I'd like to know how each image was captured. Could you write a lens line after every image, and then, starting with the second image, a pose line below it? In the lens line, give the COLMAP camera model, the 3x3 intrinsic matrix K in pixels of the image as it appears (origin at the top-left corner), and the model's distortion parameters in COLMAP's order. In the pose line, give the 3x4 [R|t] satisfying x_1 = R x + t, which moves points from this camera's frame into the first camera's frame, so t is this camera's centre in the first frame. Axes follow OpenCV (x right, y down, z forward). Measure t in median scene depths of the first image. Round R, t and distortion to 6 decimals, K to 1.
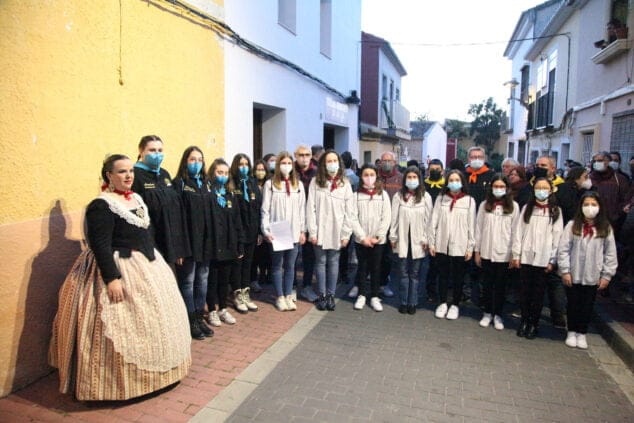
lens RADIAL K [[447.7, 0, 325.2], [0, 447.7, 211.3], [0, 0, 1]] dist [-0.116467, 0.076708]
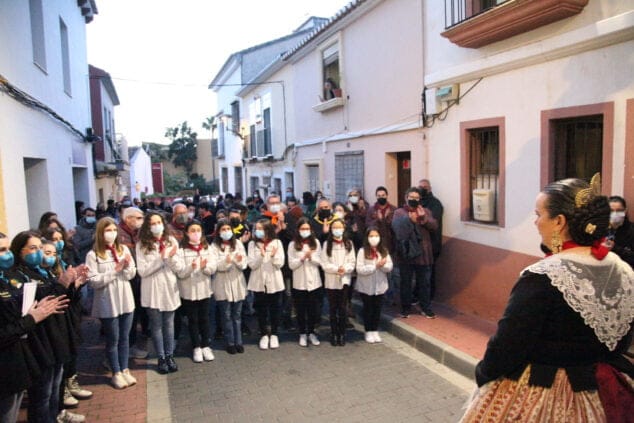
lens RADIAL K [[434.1, 0, 322.9], [0, 434.1, 209.0], [0, 0, 1]] dist [-0.127689, 0.074501]
pose [[0.776136, -0.094789, 0.623400, -0.268229], [0.121091, 0.992641, 0.000173, -0.092896], [-0.618829, 0.075354, 0.781903, 0.032237]]
